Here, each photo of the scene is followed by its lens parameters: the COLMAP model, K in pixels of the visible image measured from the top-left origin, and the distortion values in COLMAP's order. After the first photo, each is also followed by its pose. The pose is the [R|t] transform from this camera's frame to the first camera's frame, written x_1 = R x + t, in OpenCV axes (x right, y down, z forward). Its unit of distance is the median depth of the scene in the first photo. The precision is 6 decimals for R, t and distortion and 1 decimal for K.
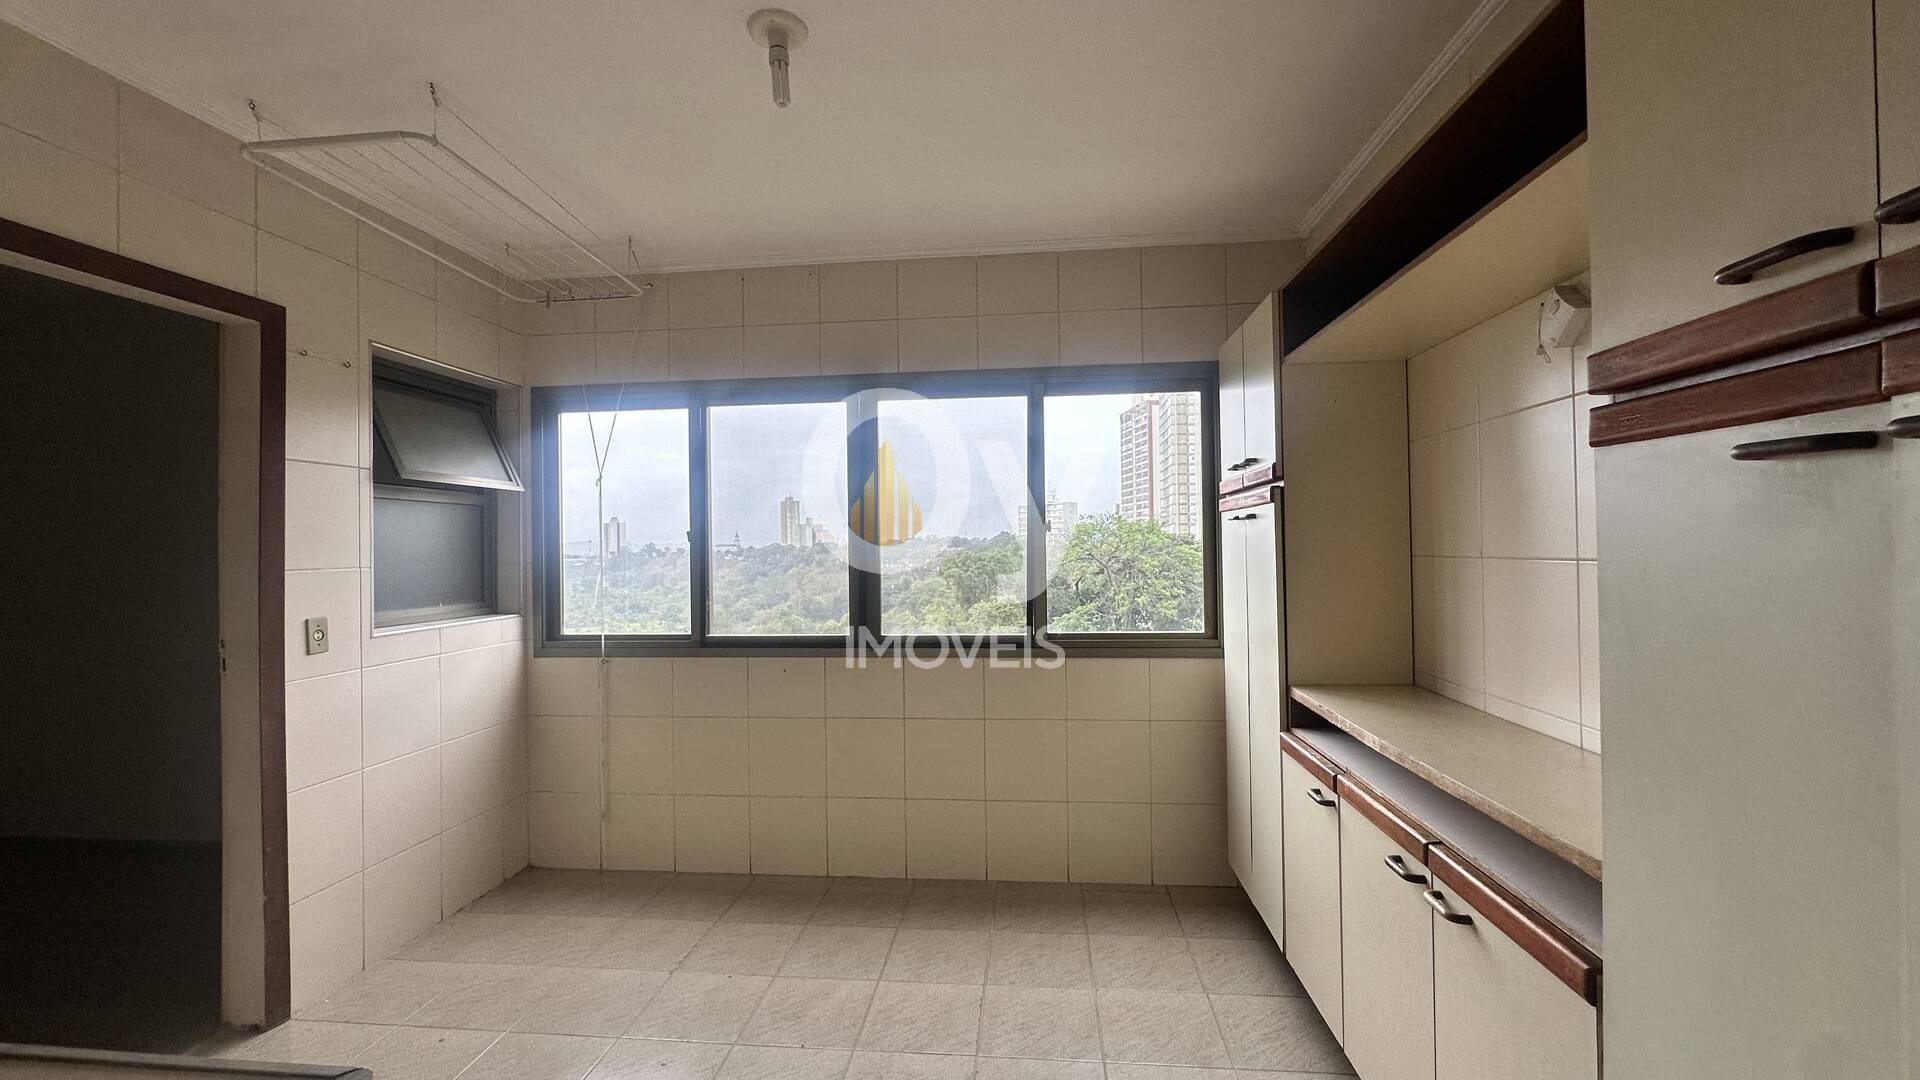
lens RADIAL K [[767.1, 0, 957.3], [0, 767.1, 539.7], [0, 0, 1]] dist [-0.016617, -0.000096]
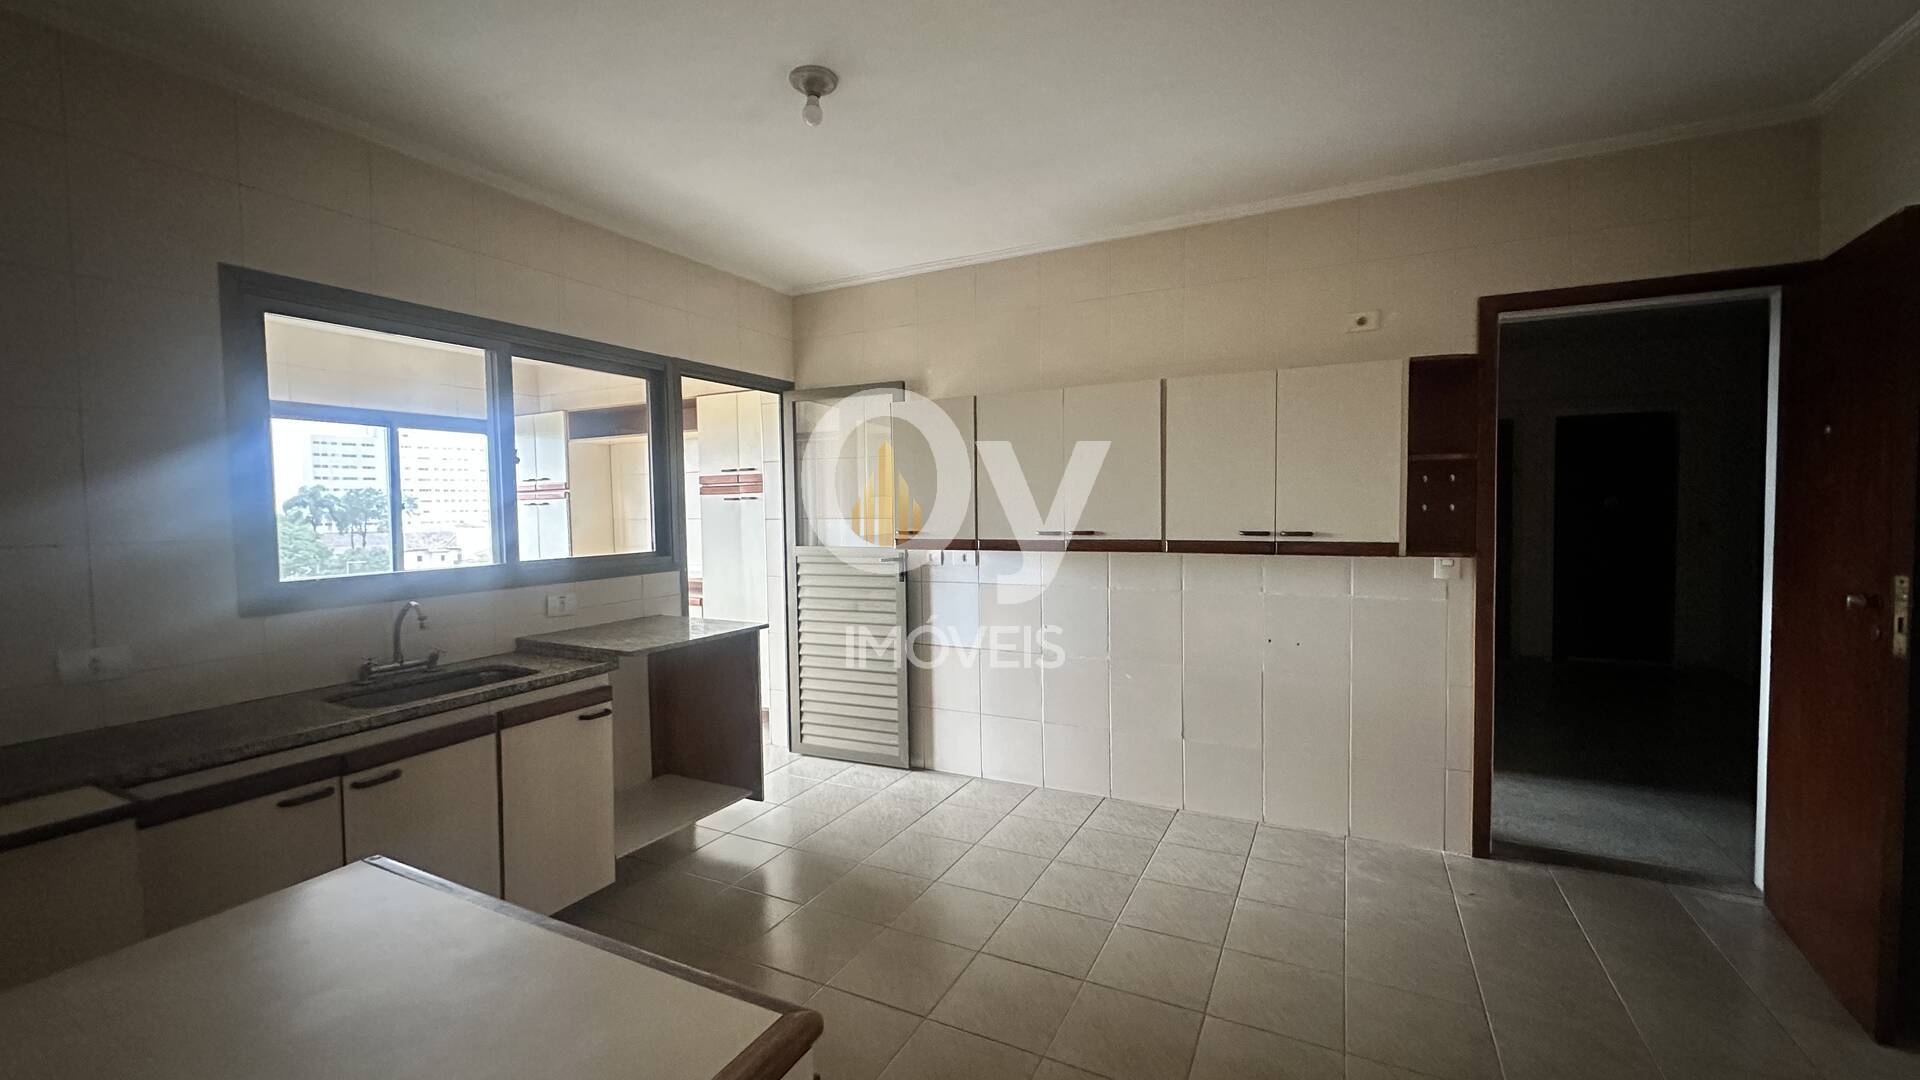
lens RADIAL K [[767.1, 0, 965.8], [0, 767.1, 536.3], [0, 0, 1]] dist [-0.016617, -0.000096]
pose [[0.343904, -0.027440, 0.938604, -1.210229], [0.004010, 0.999607, 0.027754, 0.006664], [-0.938996, -0.005781, 0.343878, -0.871721]]
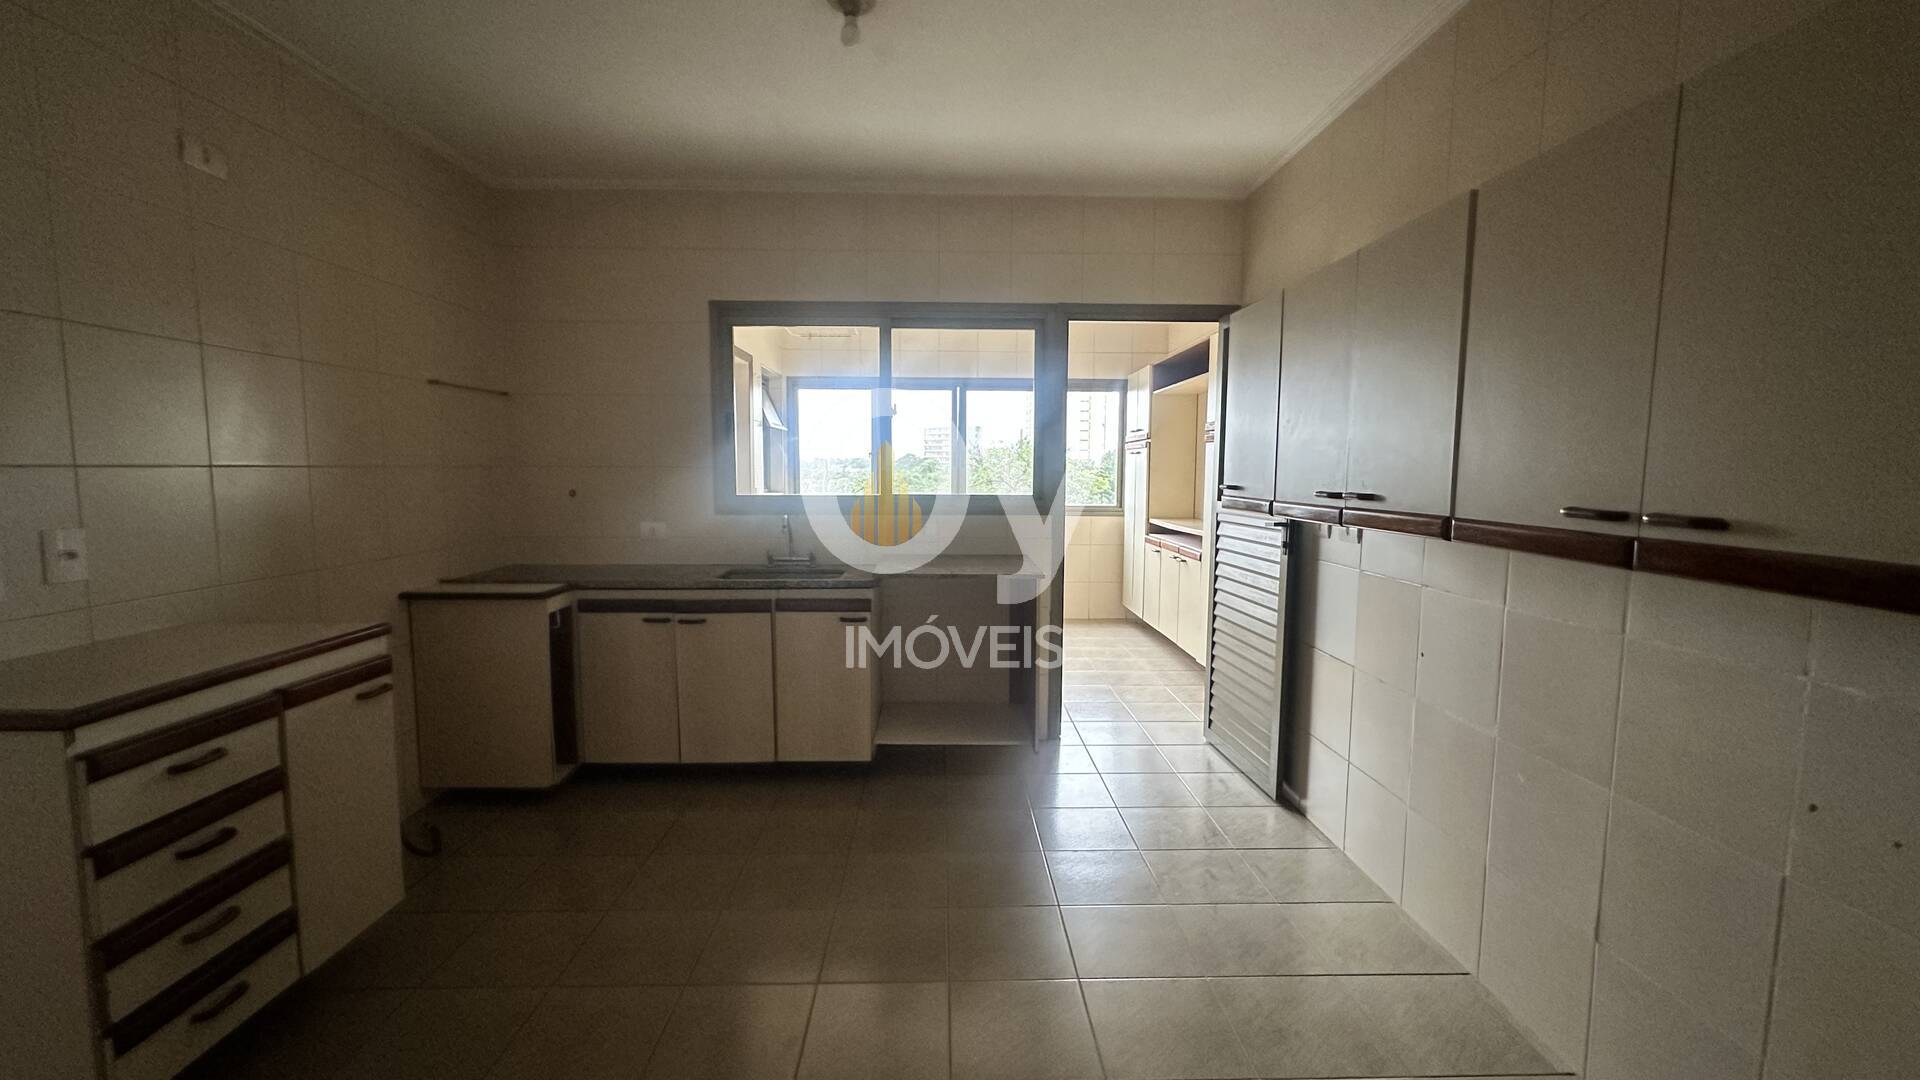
lens RADIAL K [[767.1, 0, 956.5], [0, 767.1, 538.9], [0, 0, 1]] dist [-0.016617, -0.000096]
pose [[0.991469, 0.007198, 0.130145, -0.473168], [-0.020128, 0.994952, 0.098314, 0.013324], [-0.128781, -0.100095, 0.986609, -1.274803]]
